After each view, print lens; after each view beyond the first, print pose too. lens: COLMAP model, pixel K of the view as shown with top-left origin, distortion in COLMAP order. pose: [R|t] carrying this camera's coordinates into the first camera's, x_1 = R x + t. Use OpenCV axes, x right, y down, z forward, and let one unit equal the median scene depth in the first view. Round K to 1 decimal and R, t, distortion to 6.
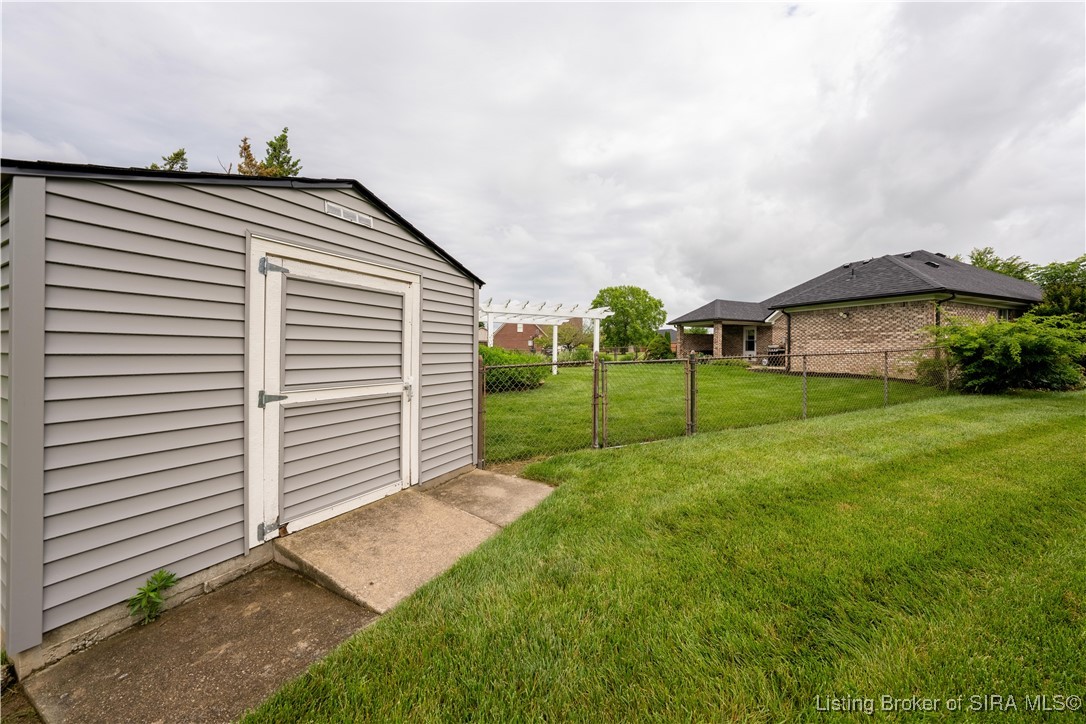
lens RADIAL K [[384.8, 0, 547.9], [0, 384.8, 353.8], [0, 0, 1]] dist [-0.005782, -0.000117]
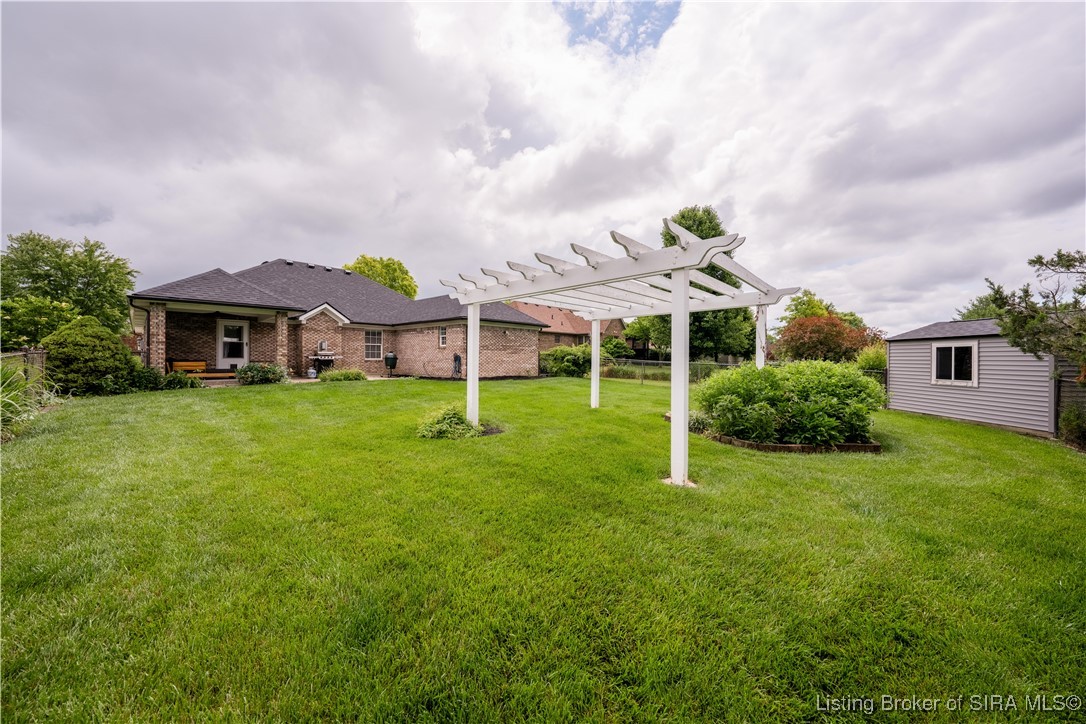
lens RADIAL K [[384.8, 0, 544.5], [0, 384.8, 358.3], [0, 0, 1]] dist [-0.005782, -0.000117]
pose [[-0.427261, -0.014778, 0.904008, -0.311095], [-0.002490, 0.999882, 0.015168, -0.020406], [-0.904125, 0.004230, -0.427247, 0.896609]]
